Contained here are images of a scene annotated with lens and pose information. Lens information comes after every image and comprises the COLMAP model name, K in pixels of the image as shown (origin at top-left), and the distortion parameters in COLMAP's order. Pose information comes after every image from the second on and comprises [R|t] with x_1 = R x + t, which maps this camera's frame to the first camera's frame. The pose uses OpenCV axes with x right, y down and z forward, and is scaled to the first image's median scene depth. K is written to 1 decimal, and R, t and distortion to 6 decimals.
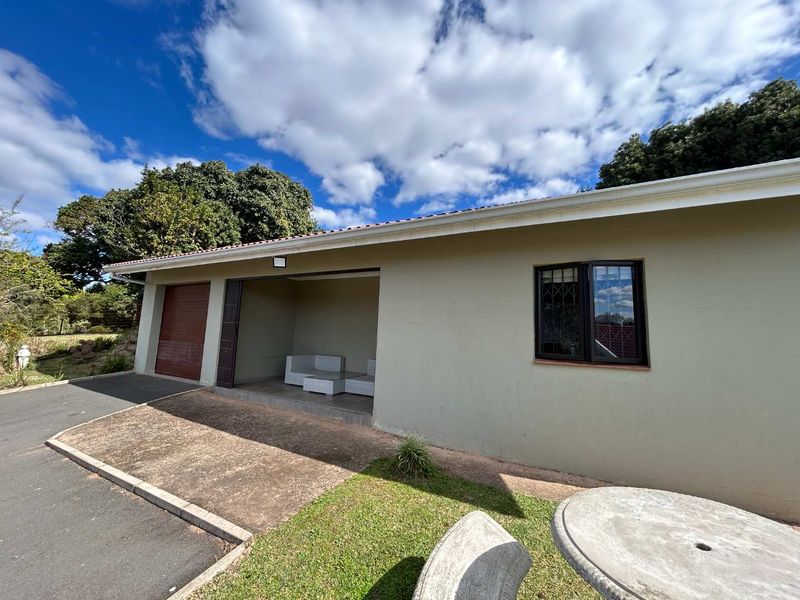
lens RADIAL K [[323.7, 0, 401.6], [0, 323.7, 298.3], [0, 0, 1]] dist [-0.003972, 0.002247]
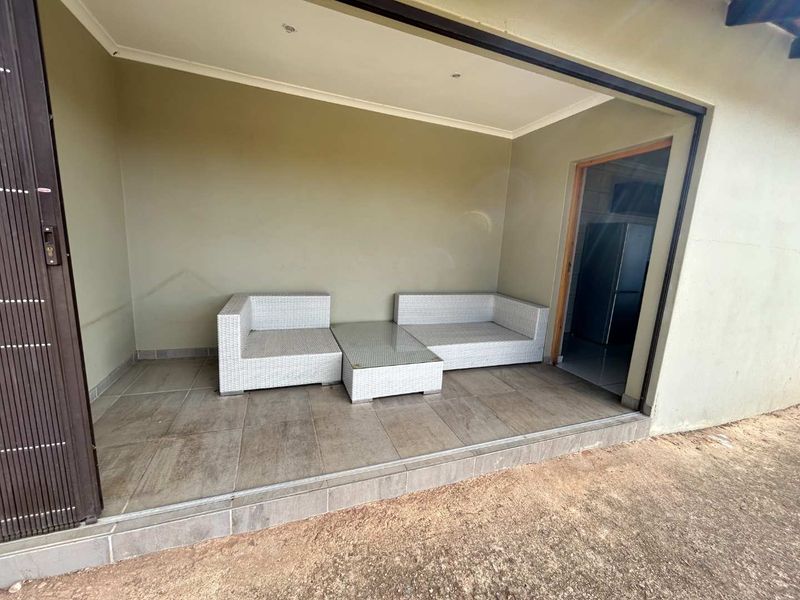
lens RADIAL K [[323.7, 0, 401.2], [0, 323.7, 300.3], [0, 0, 1]] dist [-0.003972, 0.002247]
pose [[0.652506, -0.134868, 0.745685, -0.709119], [-0.115882, 0.954702, 0.274073, 0.087323], [-0.748870, -0.265246, 0.607320, 1.021935]]
